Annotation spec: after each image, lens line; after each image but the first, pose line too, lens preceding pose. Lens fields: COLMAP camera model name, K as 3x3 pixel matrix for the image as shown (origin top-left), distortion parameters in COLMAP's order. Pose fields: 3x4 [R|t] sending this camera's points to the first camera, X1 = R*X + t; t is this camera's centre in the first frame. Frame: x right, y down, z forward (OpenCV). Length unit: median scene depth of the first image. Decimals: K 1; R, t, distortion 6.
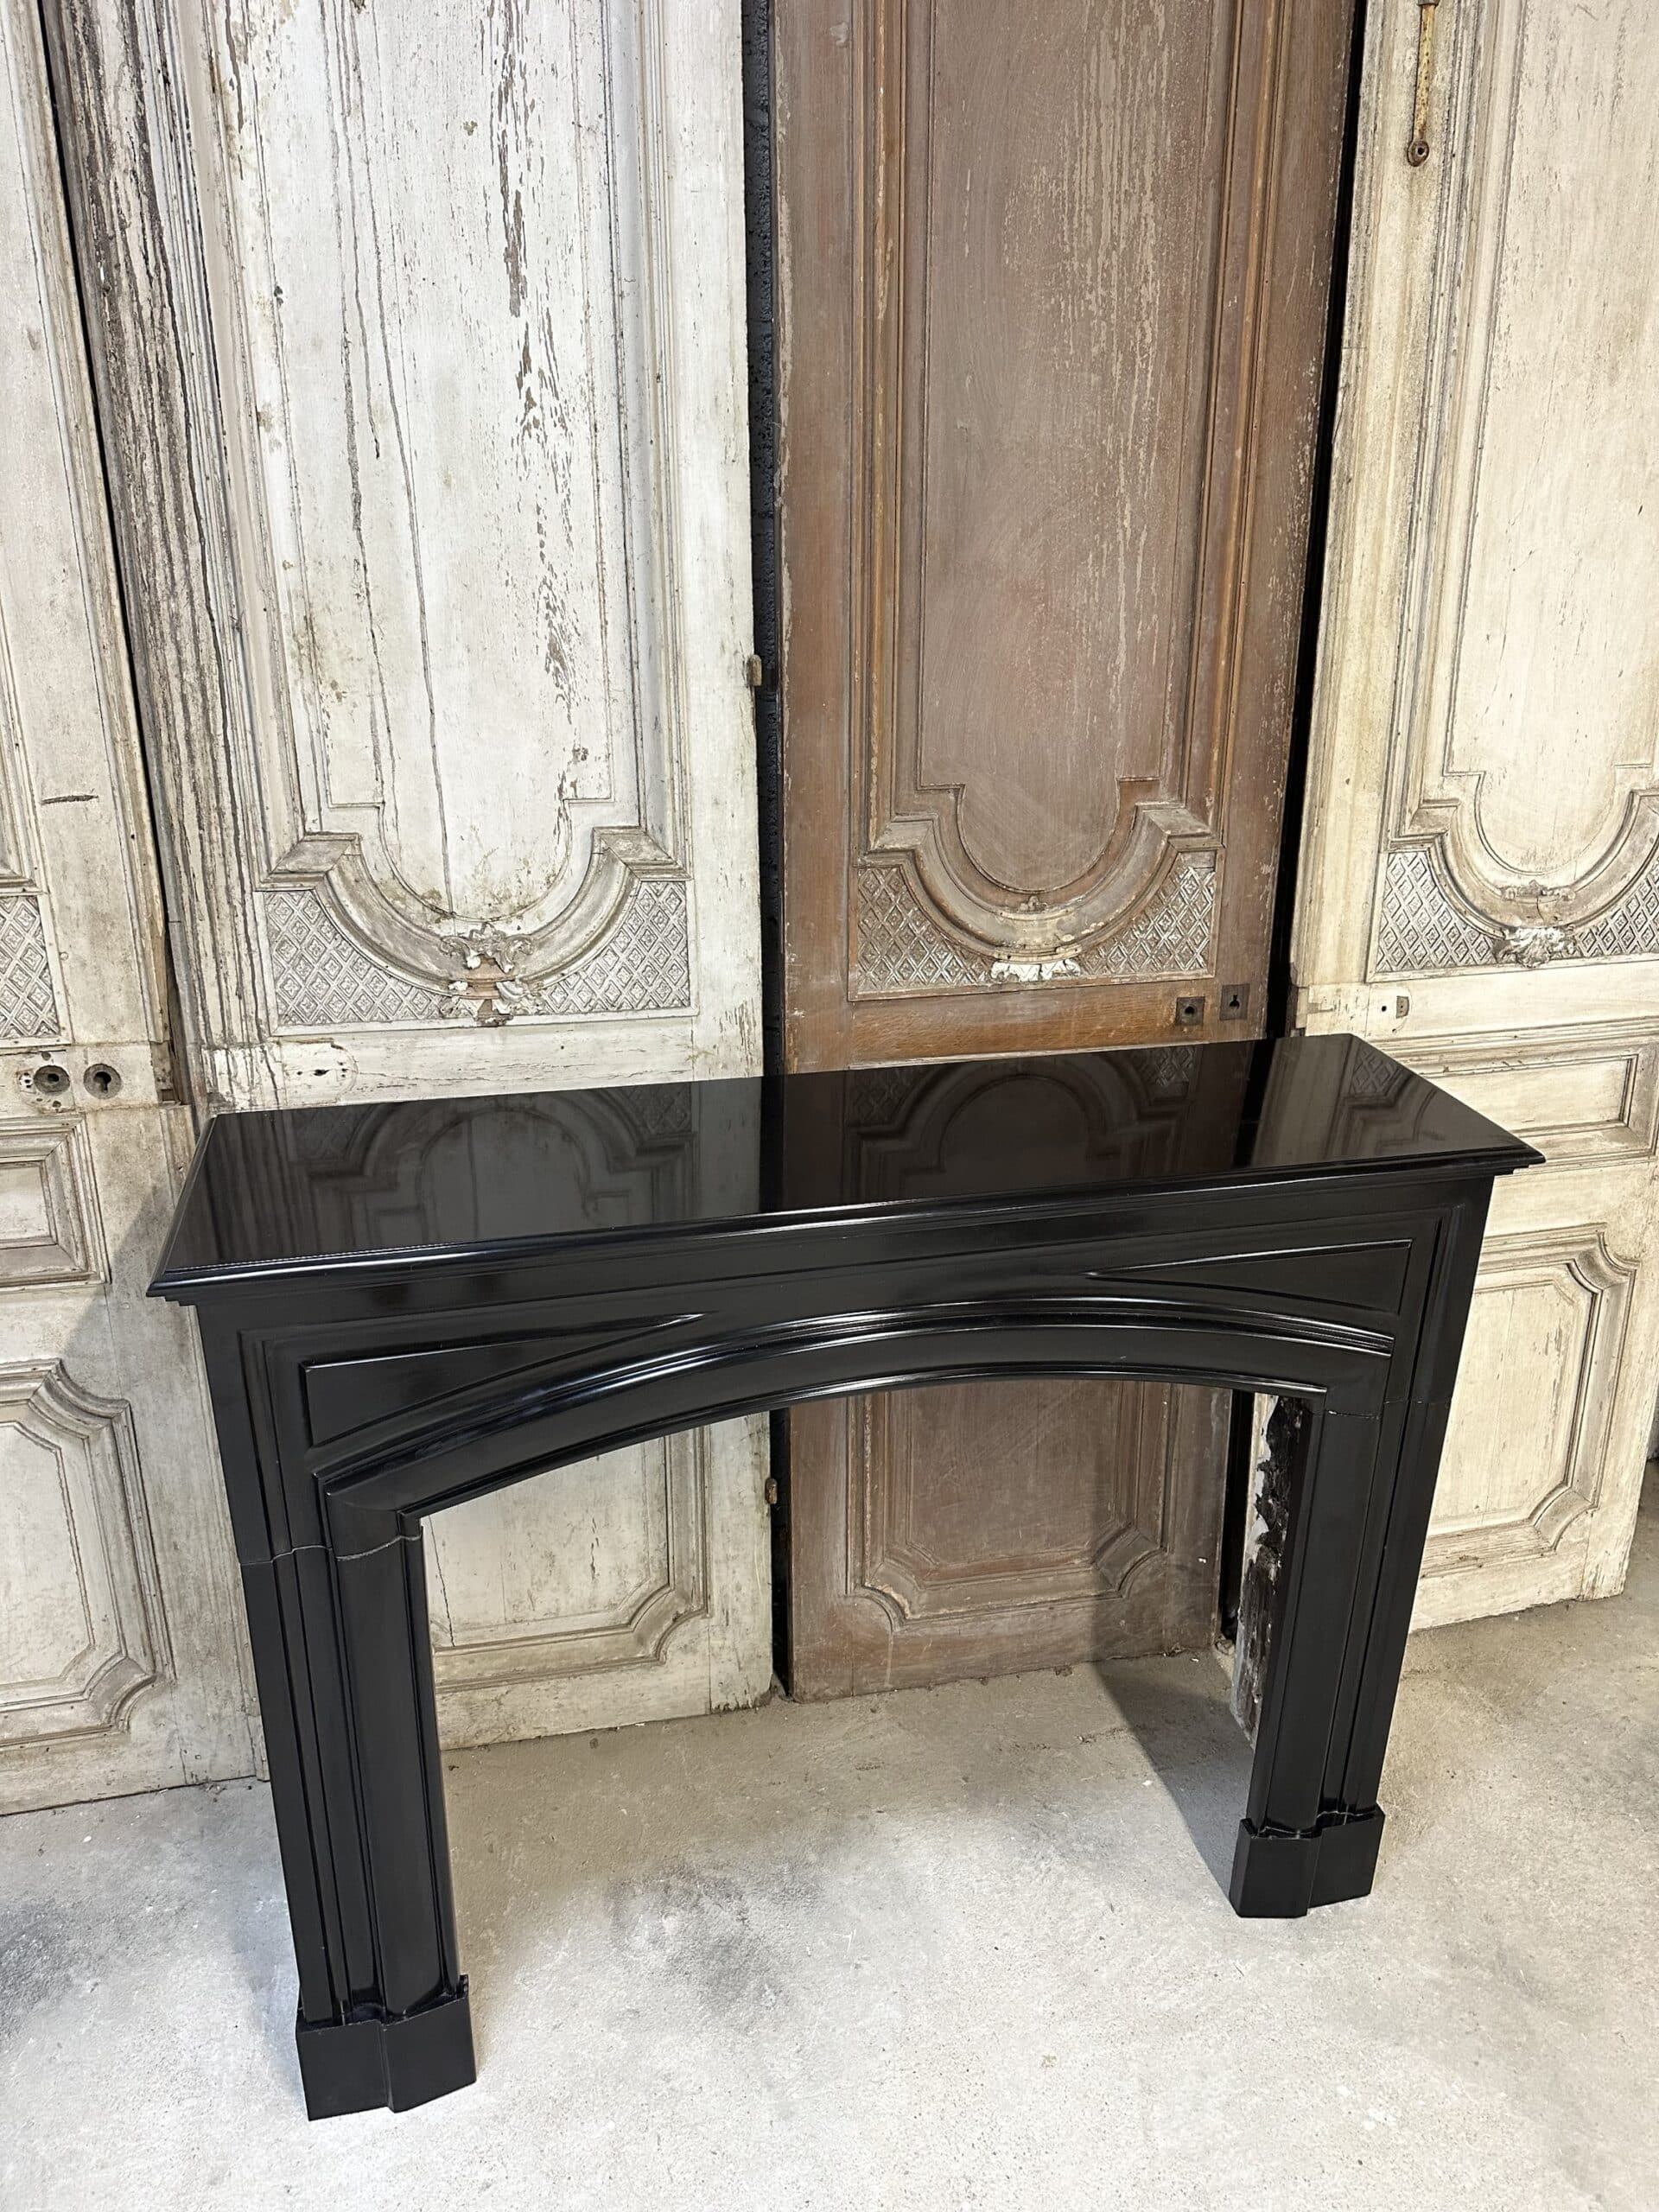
lens RADIAL K [[1573.4, 0, 840.8], [0, 1573.4, 1083.7], [0, 0, 1]] dist [0.024842, -0.043651]
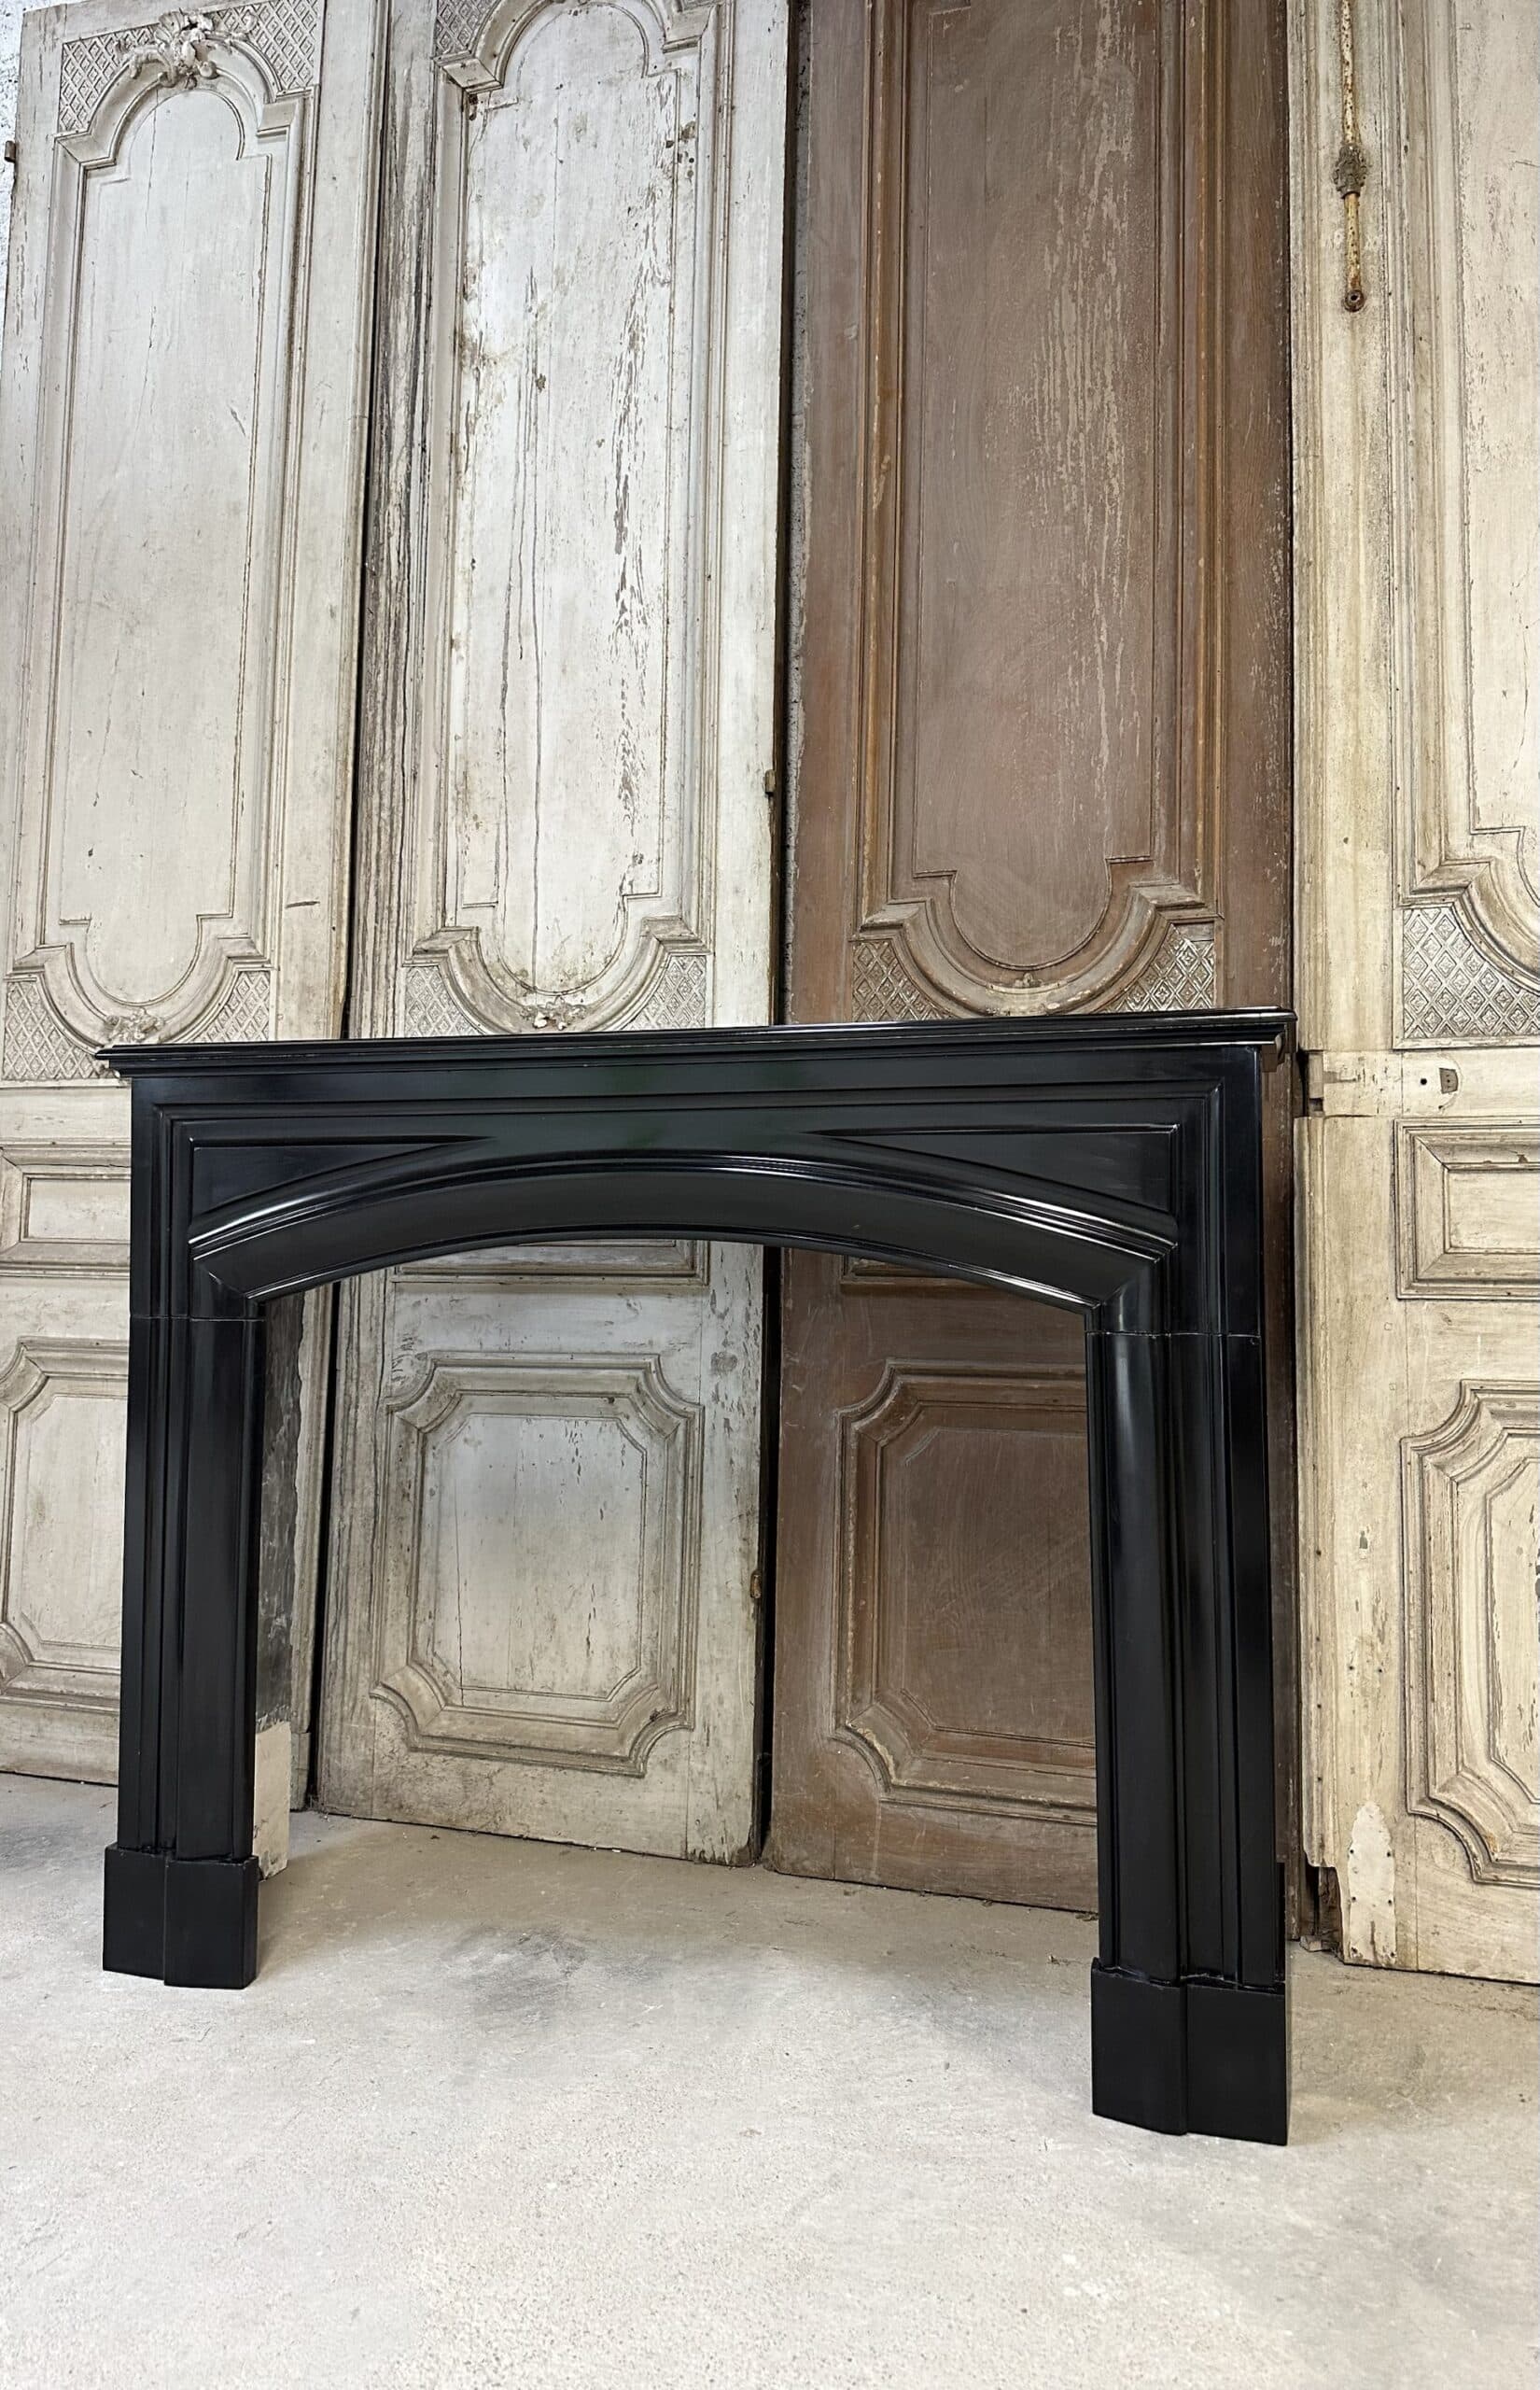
lens RADIAL K [[1686.6, 0, 792.0], [0, 1686.6, 1152.5], [0, 0, 1]] dist [0.033850, -0.061951]
pose [[0.861241, -0.035346, -0.506966, 0.558133], [-0.178122, 0.913300, -0.366273, 0.431237], [0.475958, 0.405751, 0.780276, 0.109365]]
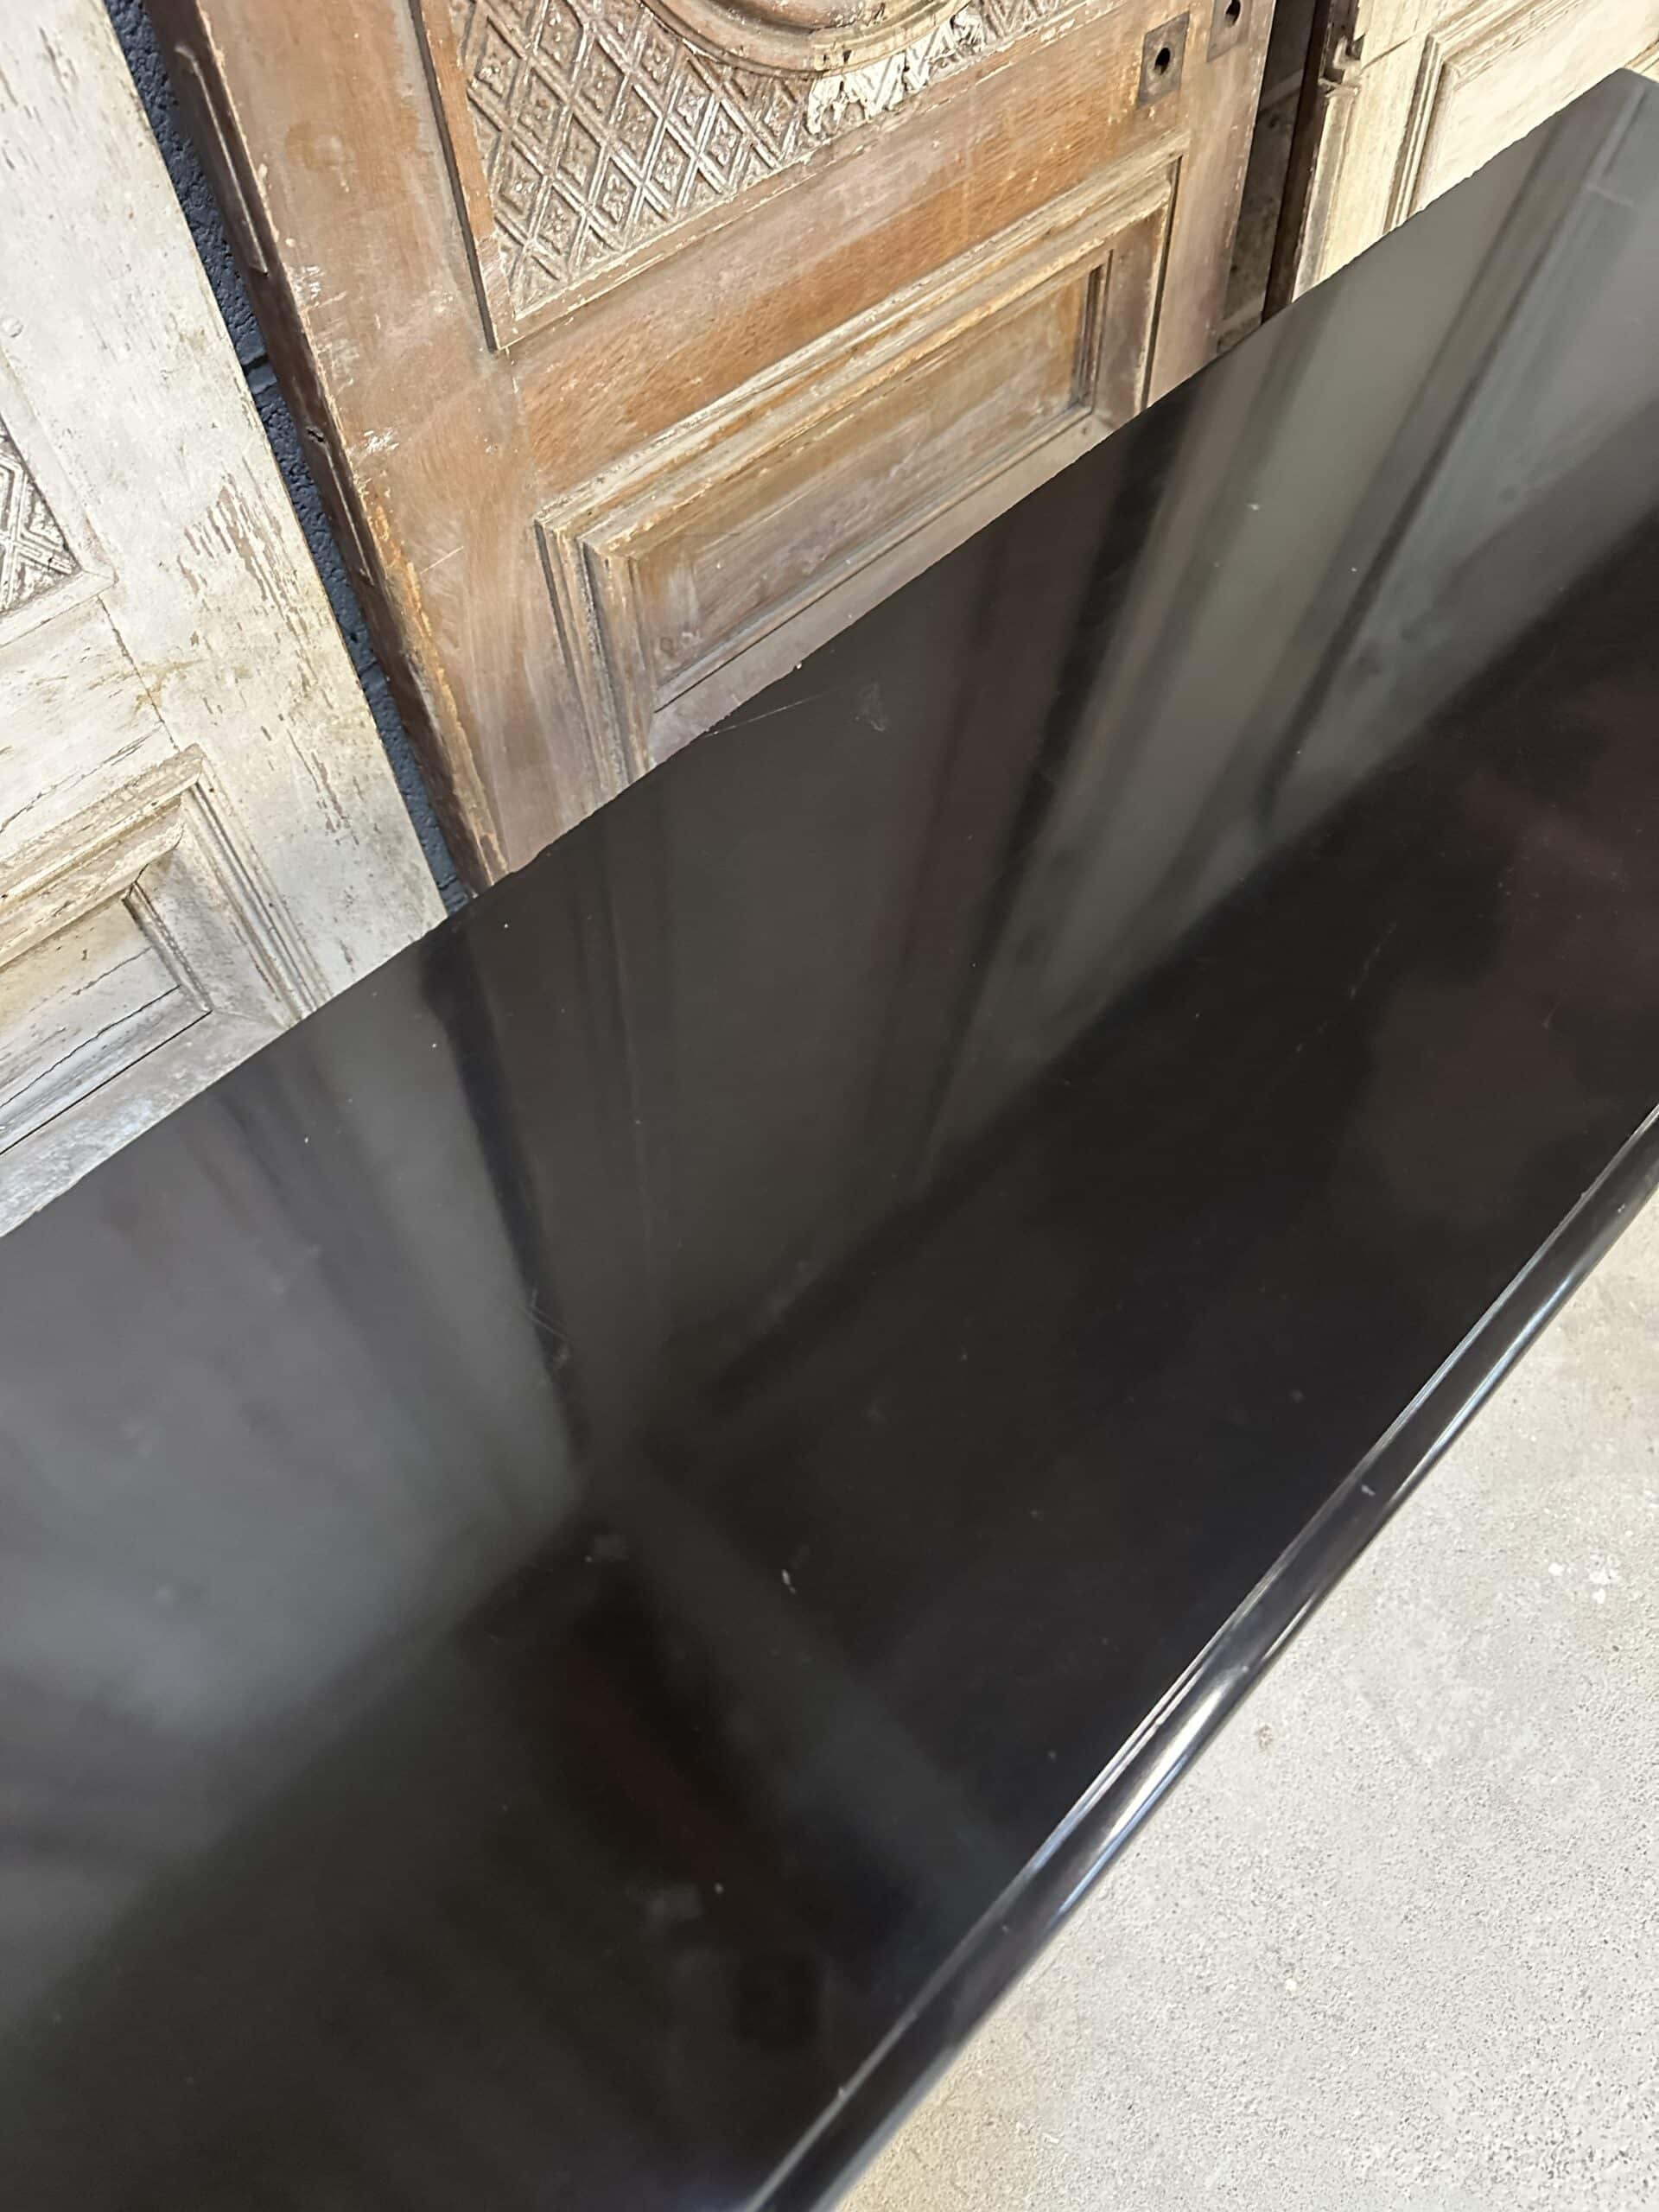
lens RADIAL K [[1573.4, 0, 835.4], [0, 1573.4, 1109.2], [0, 0, 1]] dist [0.024842, -0.043651]
pose [[0.845426, -0.463511, 0.265355, -0.099993], [0.199078, 0.734509, 0.648741, -0.139333], [-0.495604, -0.495636, 0.713247, 0.640856]]
